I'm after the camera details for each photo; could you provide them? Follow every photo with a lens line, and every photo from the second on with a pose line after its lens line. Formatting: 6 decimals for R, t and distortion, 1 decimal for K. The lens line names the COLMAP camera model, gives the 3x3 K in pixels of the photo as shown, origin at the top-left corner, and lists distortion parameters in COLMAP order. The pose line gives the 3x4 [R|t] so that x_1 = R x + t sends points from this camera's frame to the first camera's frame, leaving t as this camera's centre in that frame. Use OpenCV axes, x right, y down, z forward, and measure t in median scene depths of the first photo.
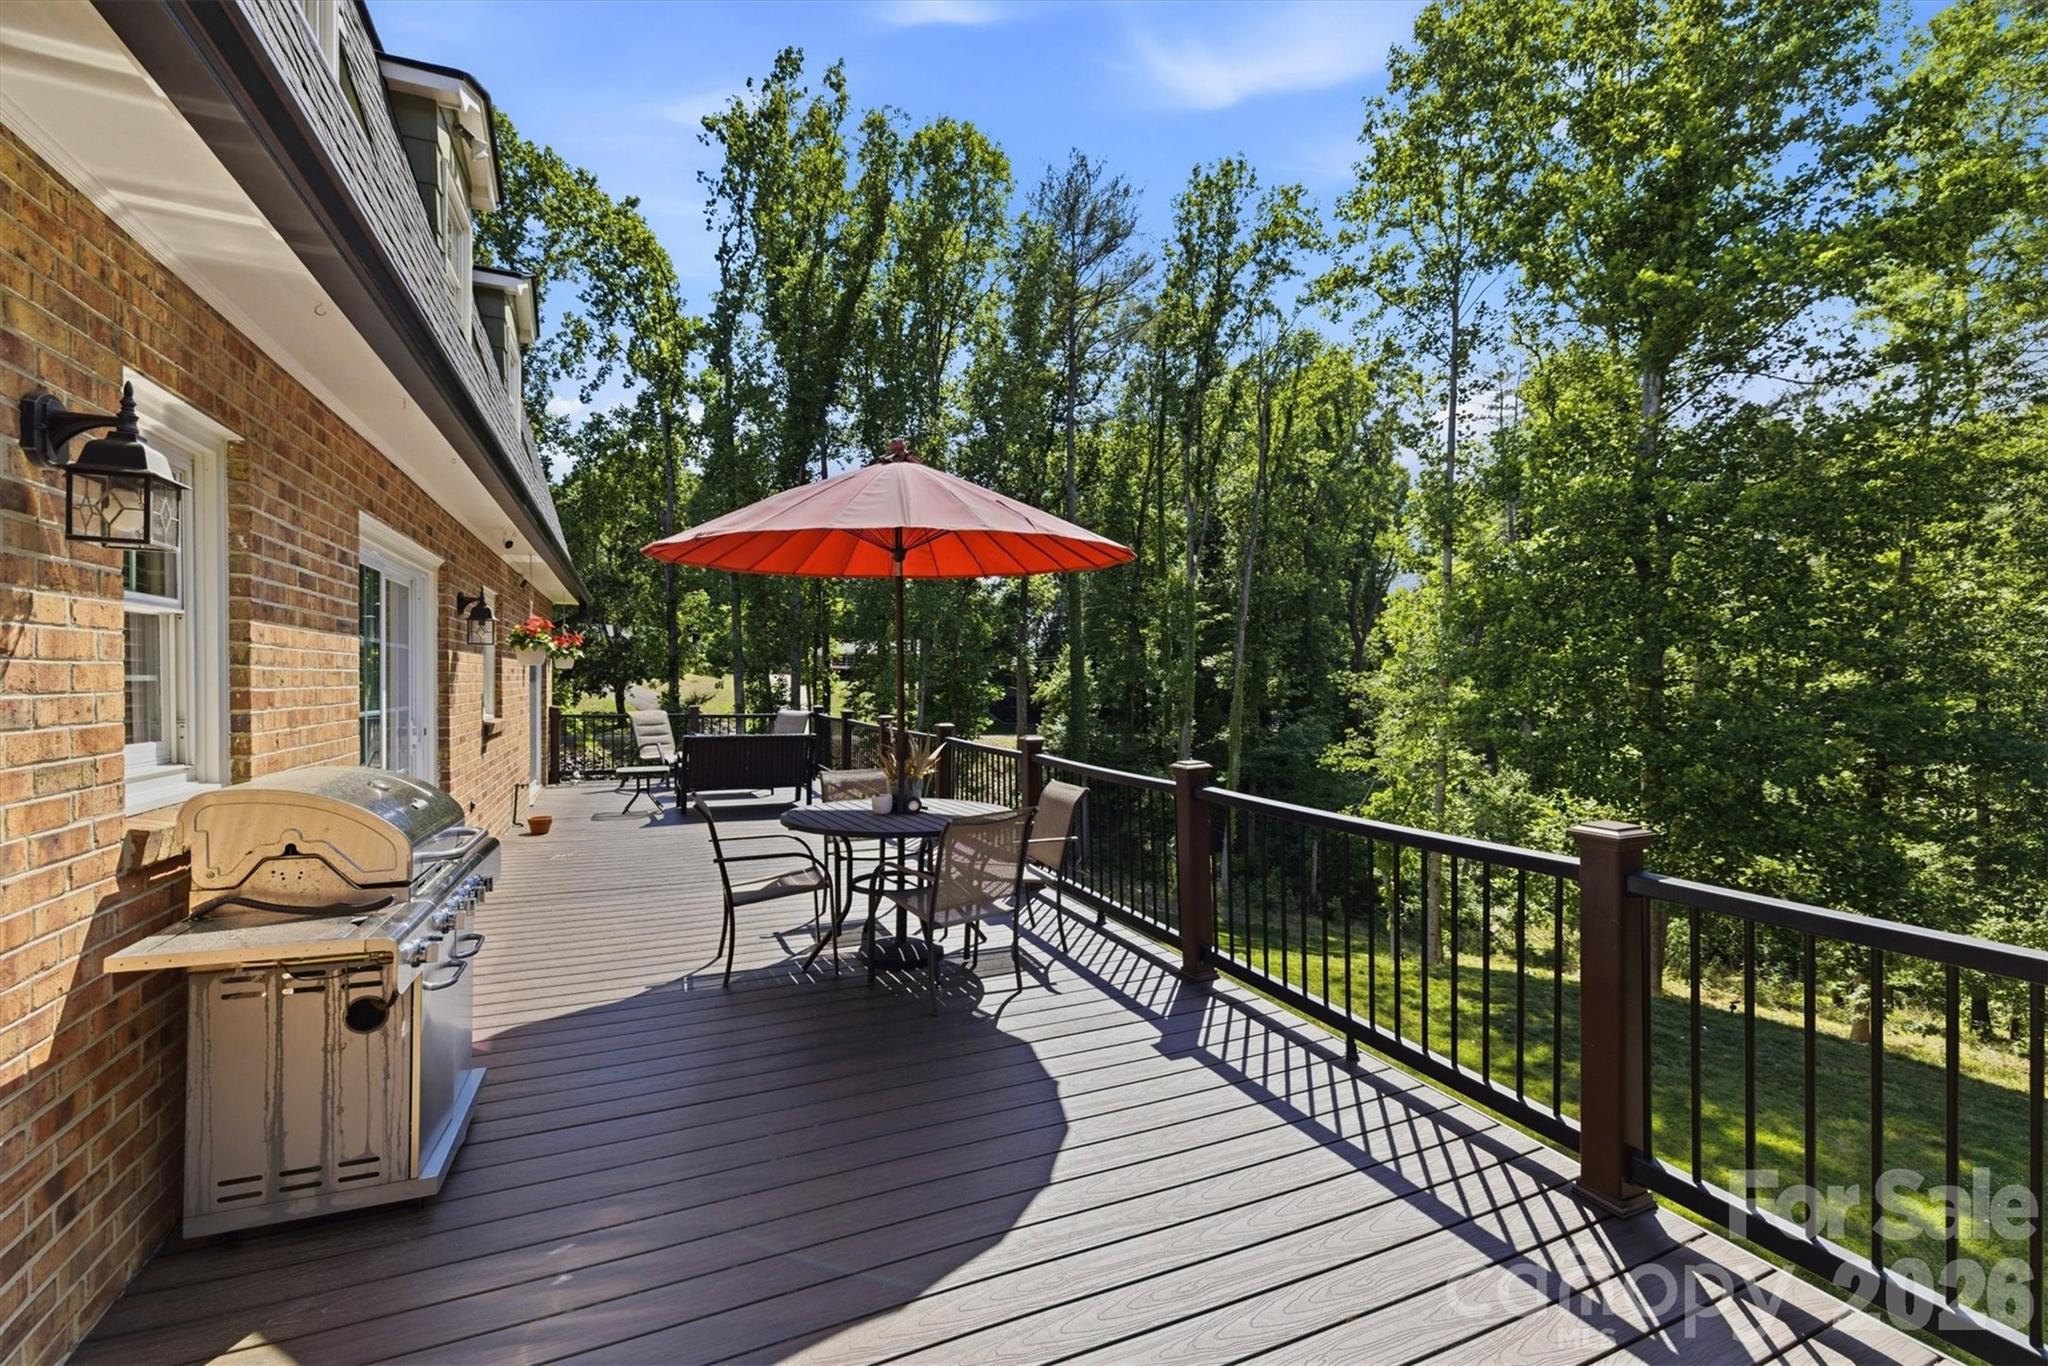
lens RADIAL K [[885.3, 0, 1024.0], [0, 885.3, 683.0], [0, 0, 1]] dist [-0.000832, -0.000157]
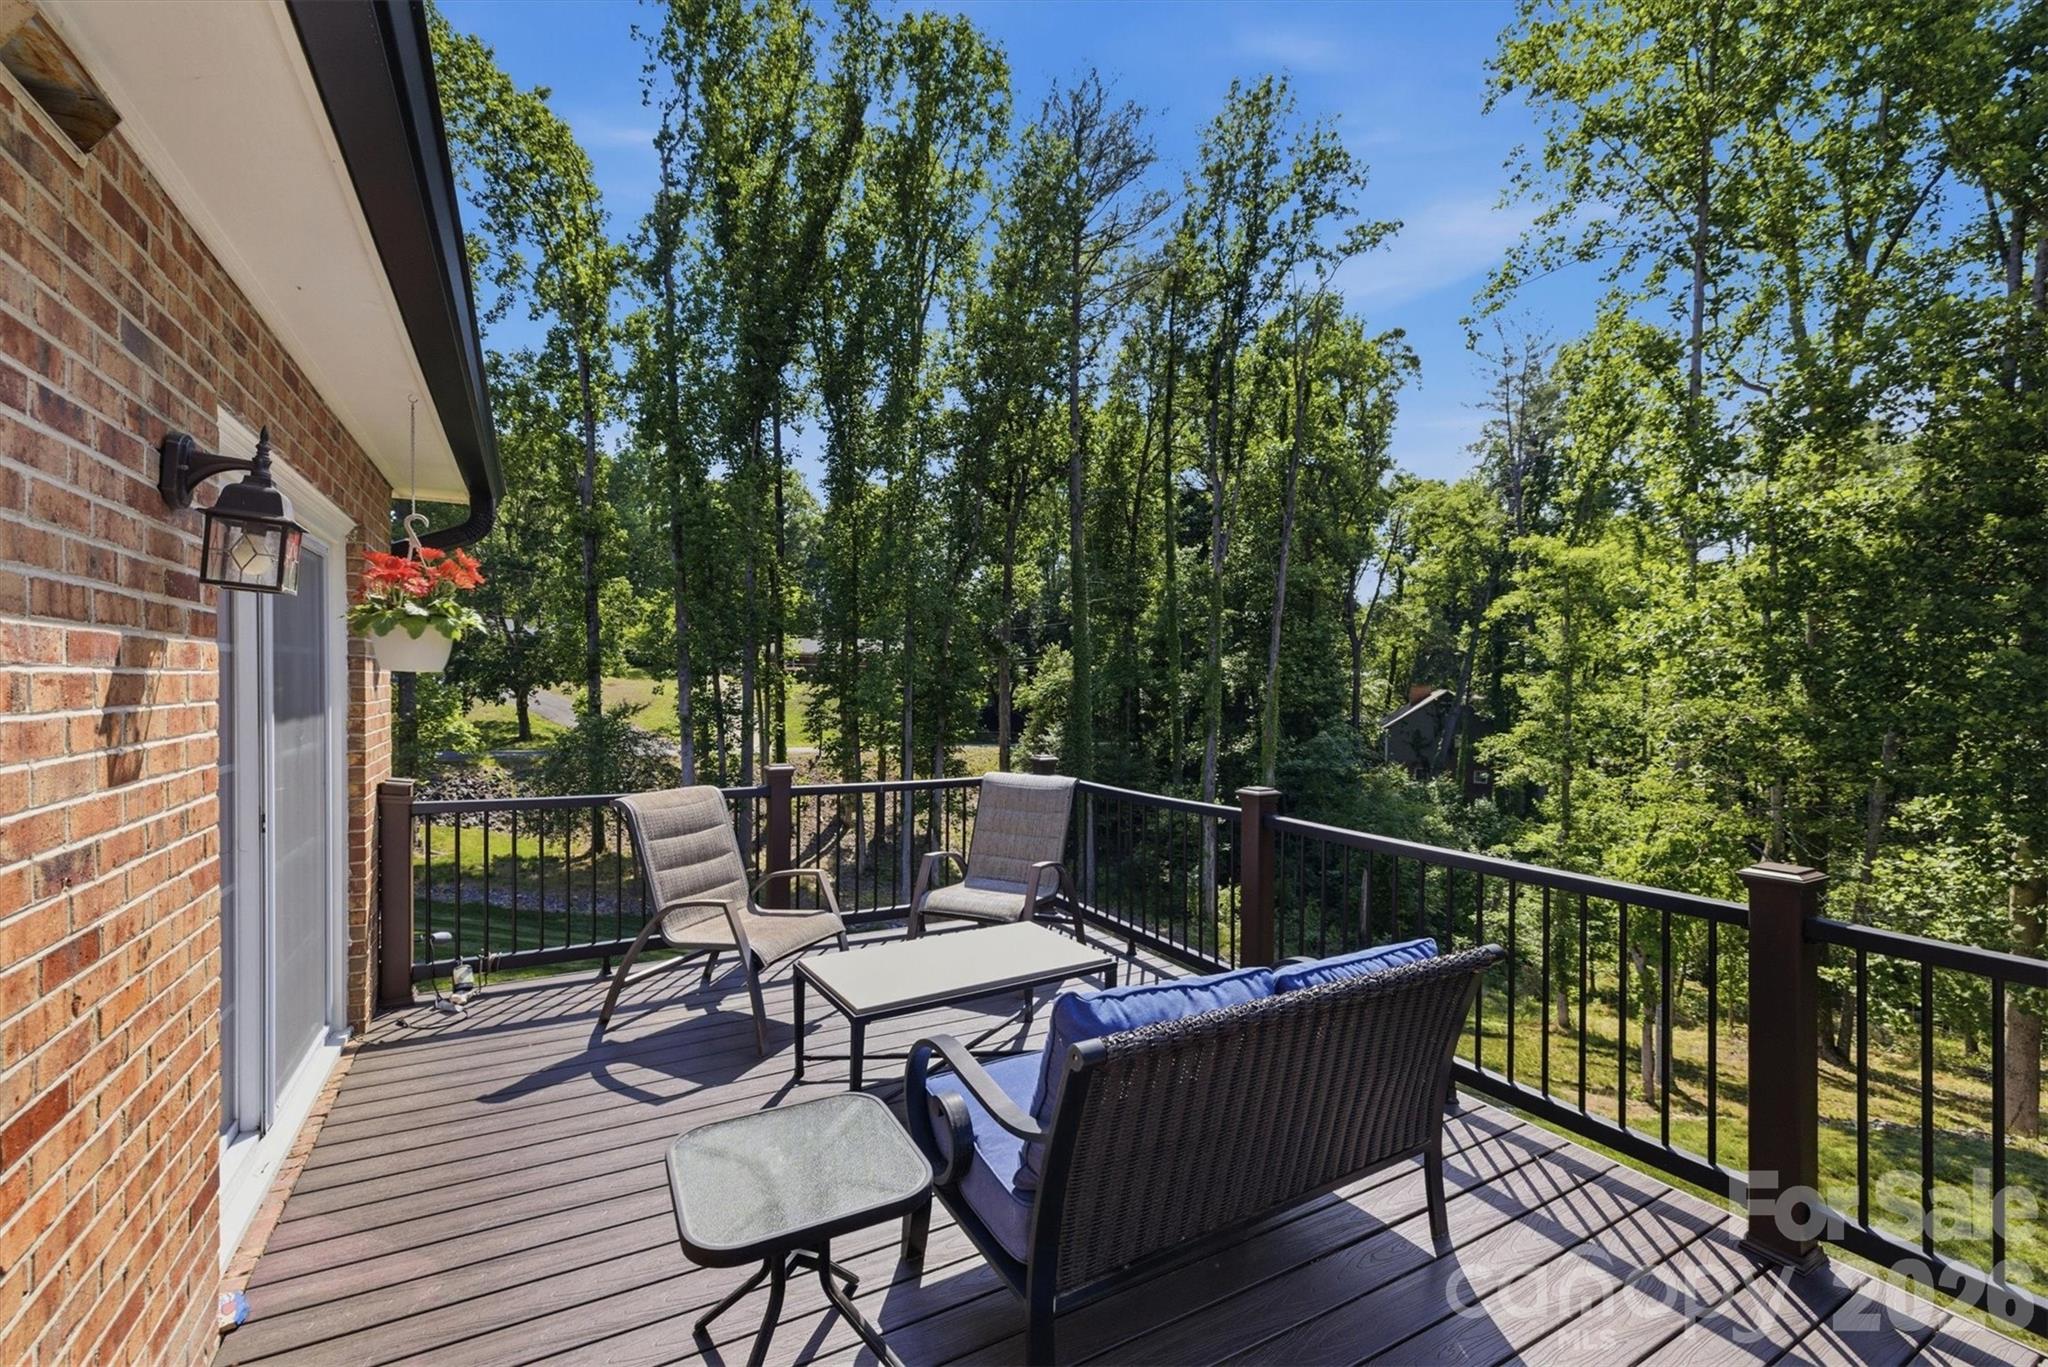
lens RADIAL K [[885.3, 0, 1024.0], [0, 885.3, 683.5], [0, 0, 1]] dist [-0.000832, -0.000157]
pose [[0.995713, -0.000130, 0.092495, -0.078713], [0.000207, 1.000000, -0.000821, -0.003185], [-0.092495, 0.000837, 0.995713, 0.157692]]
